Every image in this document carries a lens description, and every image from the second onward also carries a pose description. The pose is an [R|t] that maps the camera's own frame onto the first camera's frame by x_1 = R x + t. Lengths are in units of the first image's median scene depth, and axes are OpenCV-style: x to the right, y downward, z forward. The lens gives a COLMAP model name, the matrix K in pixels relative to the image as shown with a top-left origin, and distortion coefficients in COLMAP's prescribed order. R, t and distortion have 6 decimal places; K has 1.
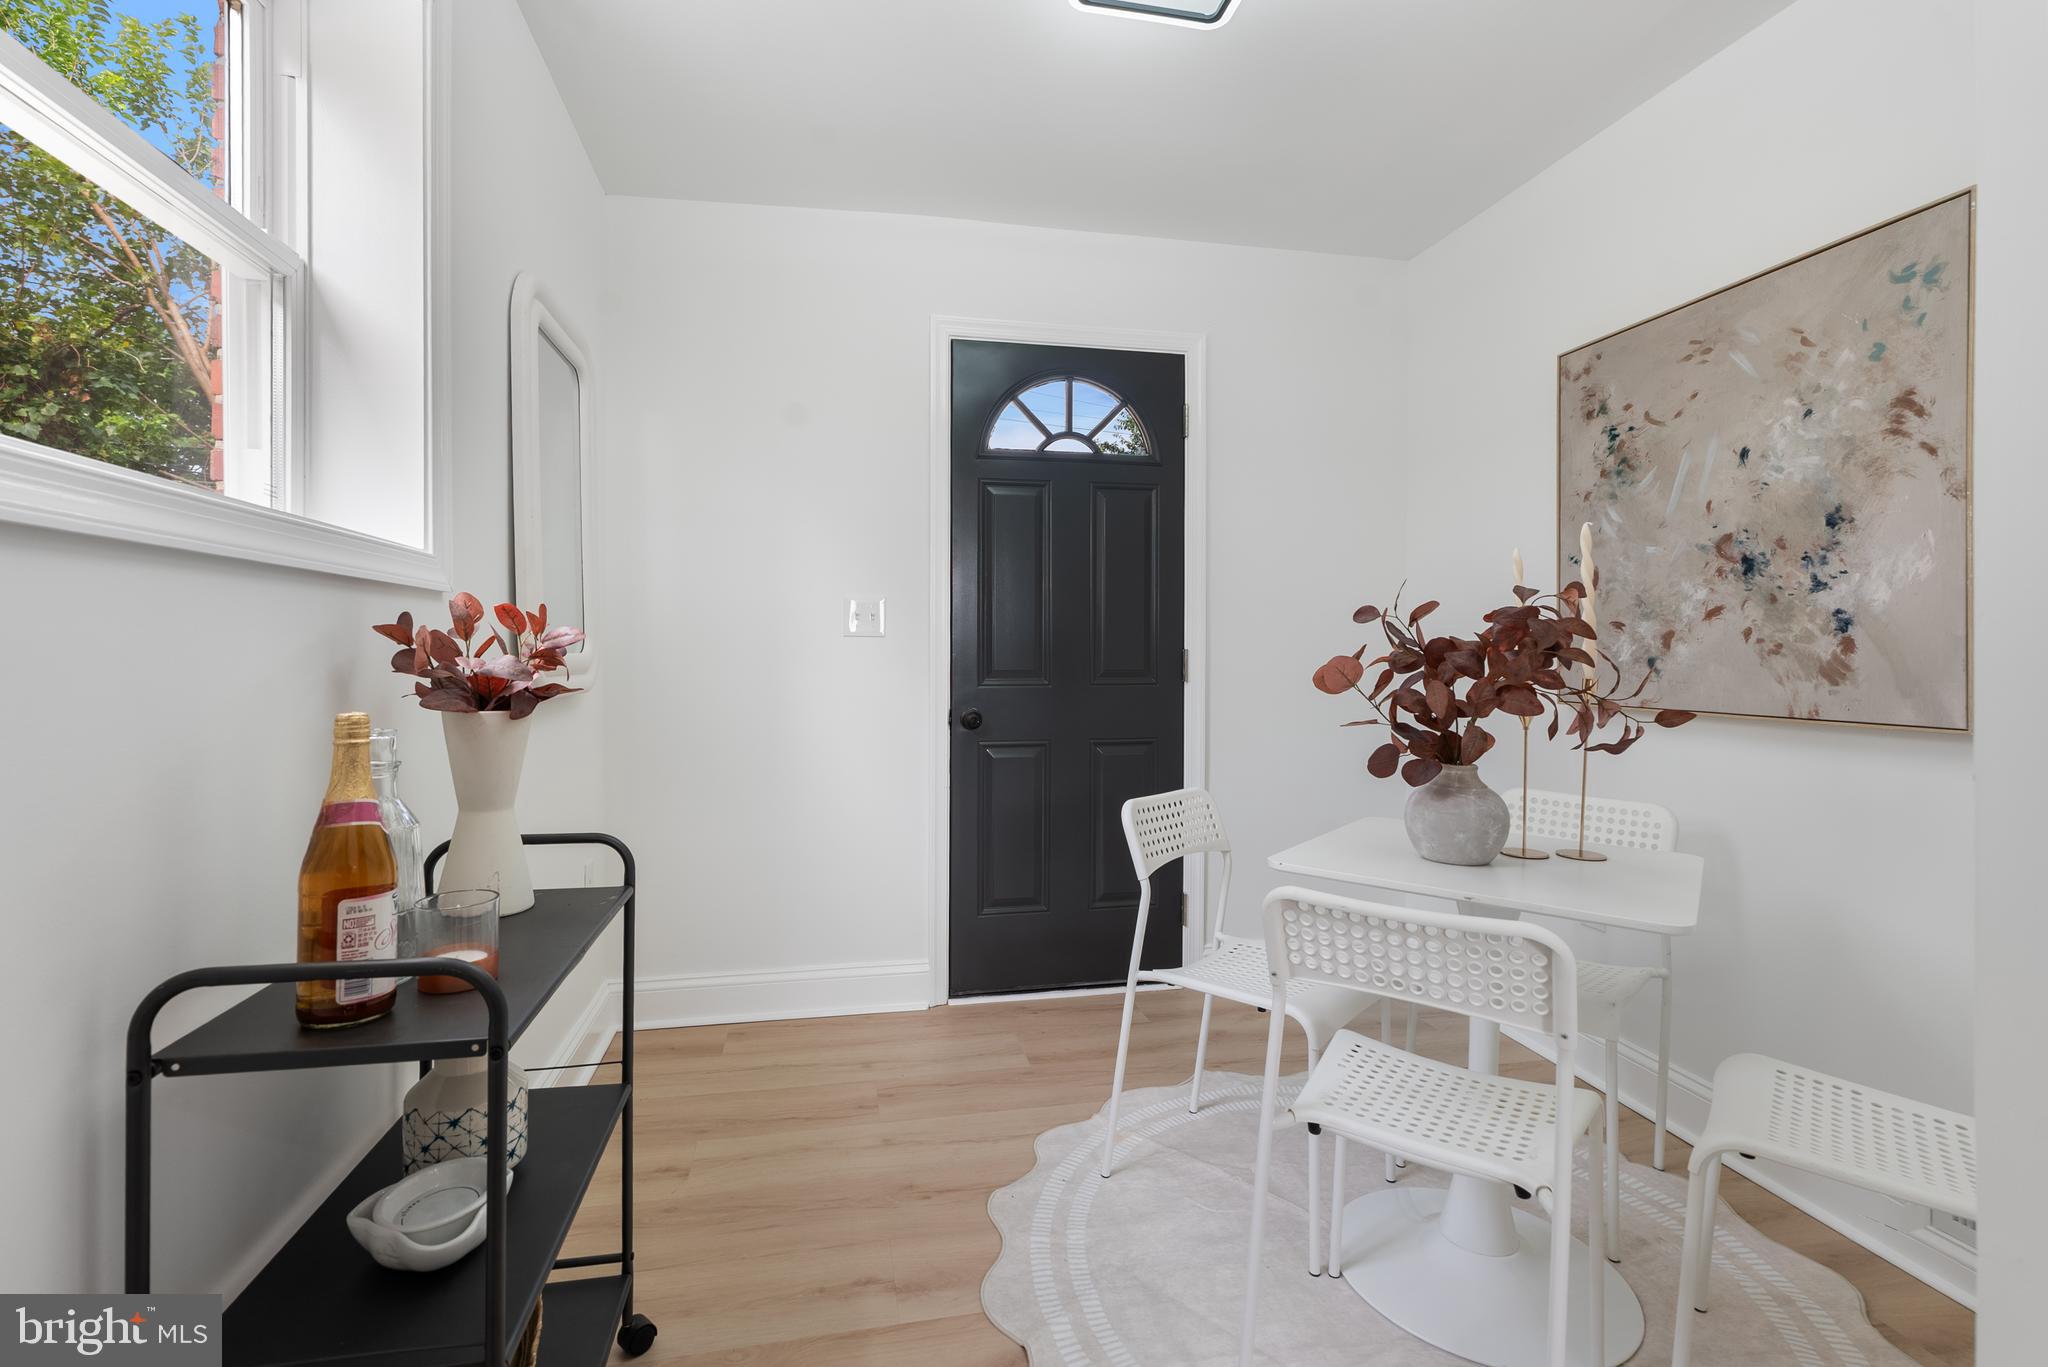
lens RADIAL K [[933.2, 0, 1020.0], [0, 933.2, 661.0], [0, 0, 1]] dist [-0.004607, 0.001495]
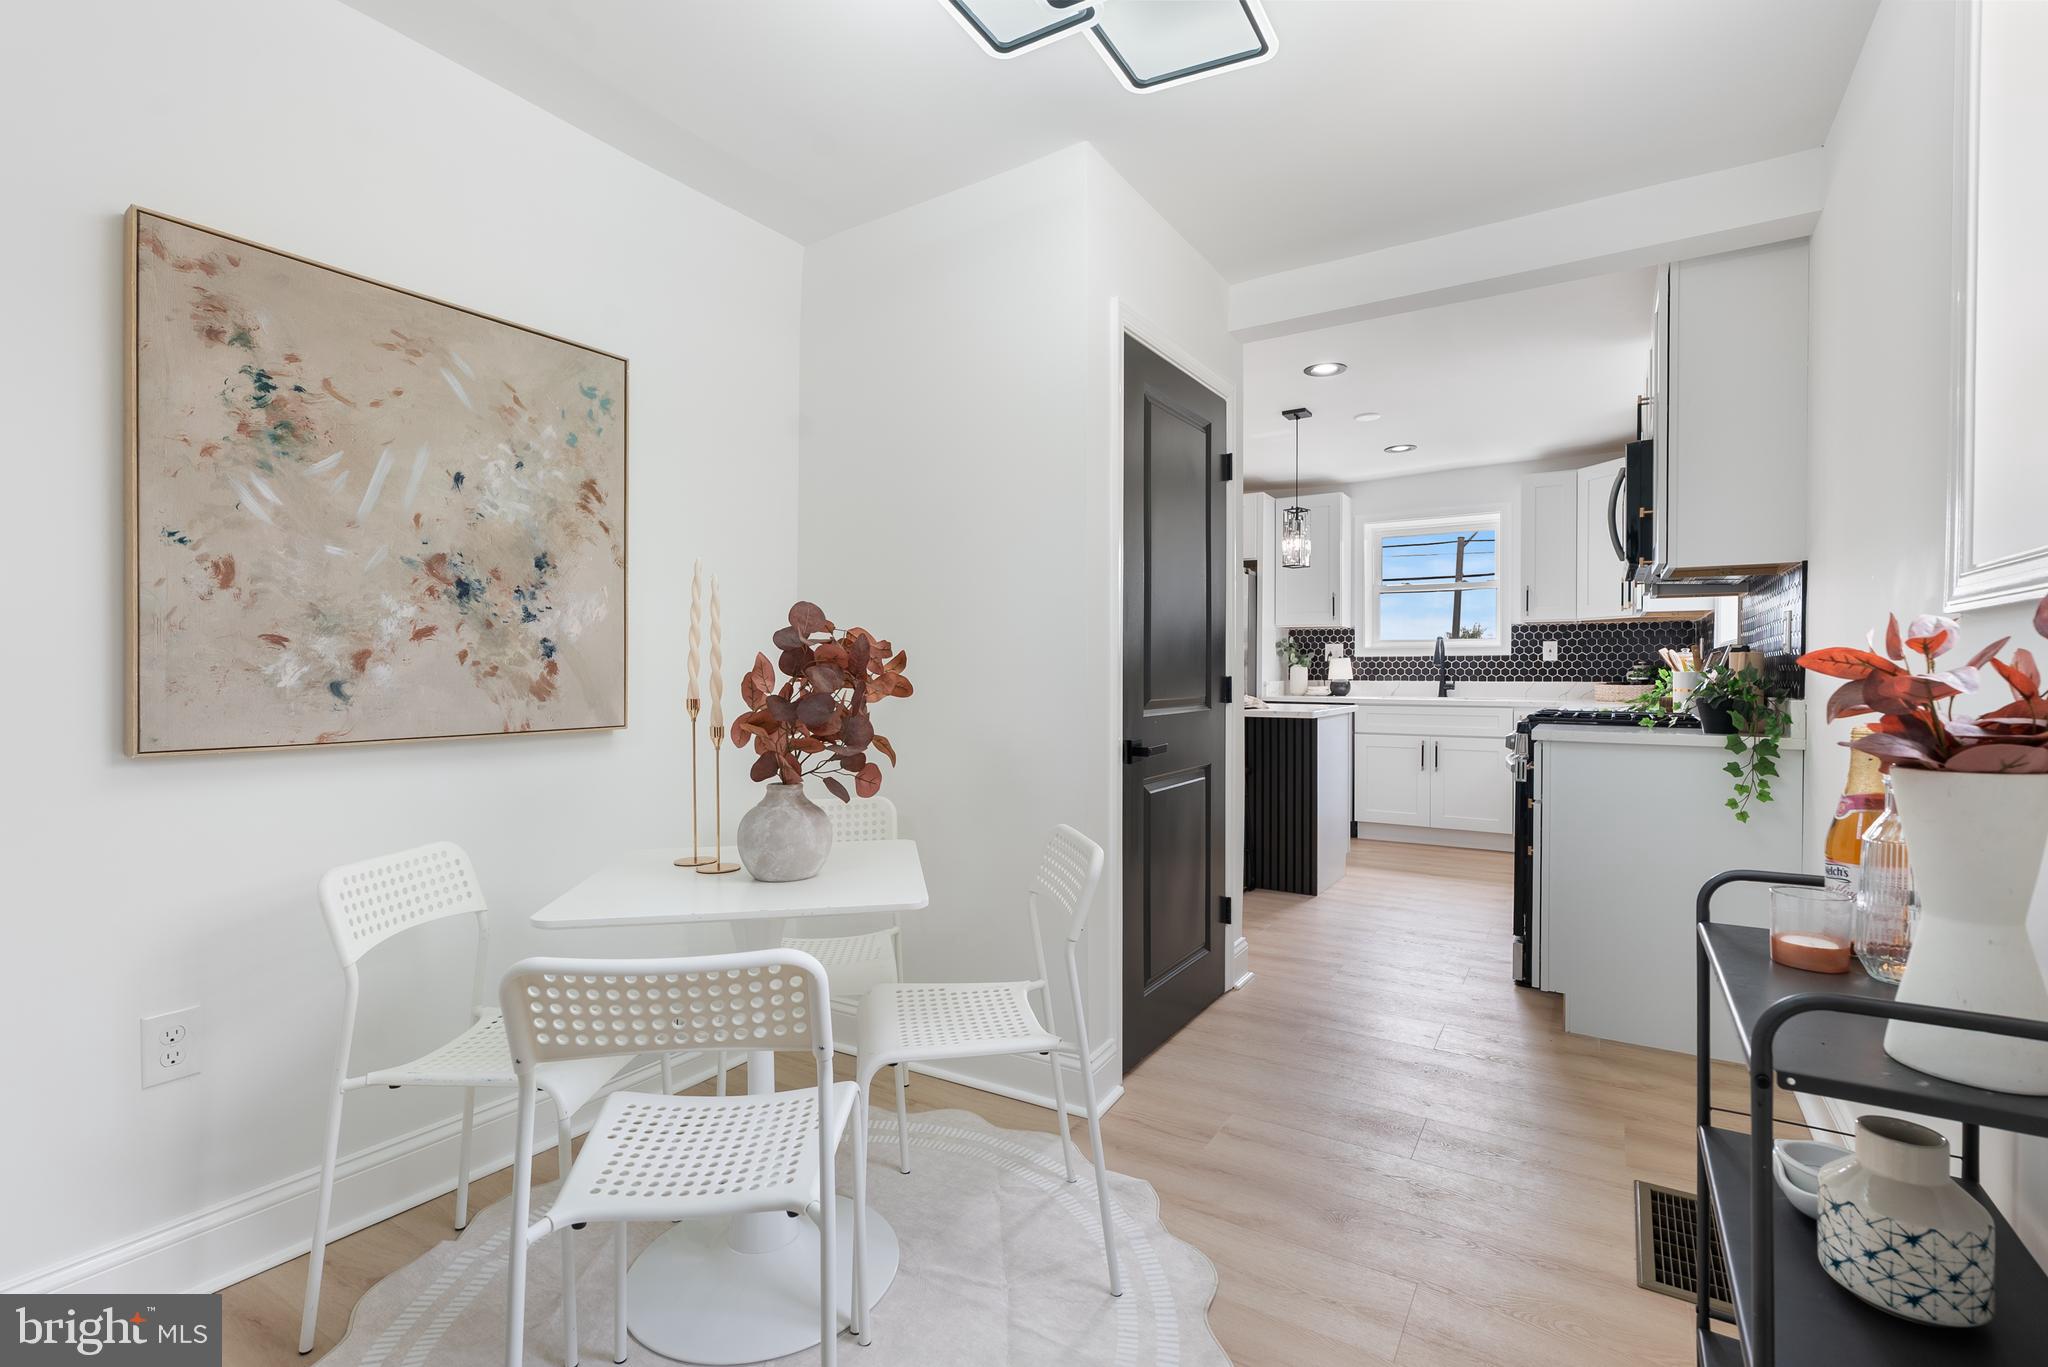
lens RADIAL K [[933.2, 0, 1020.0], [0, 933.2, 661.0], [0, 0, 1]] dist [-0.004607, 0.001495]
pose [[-0.717361, 0.000781, 0.696702, -0.378457], [0.002873, 0.999994, 0.001837, -0.024747], [-0.696696, 0.003319, -0.717359, 1.343416]]
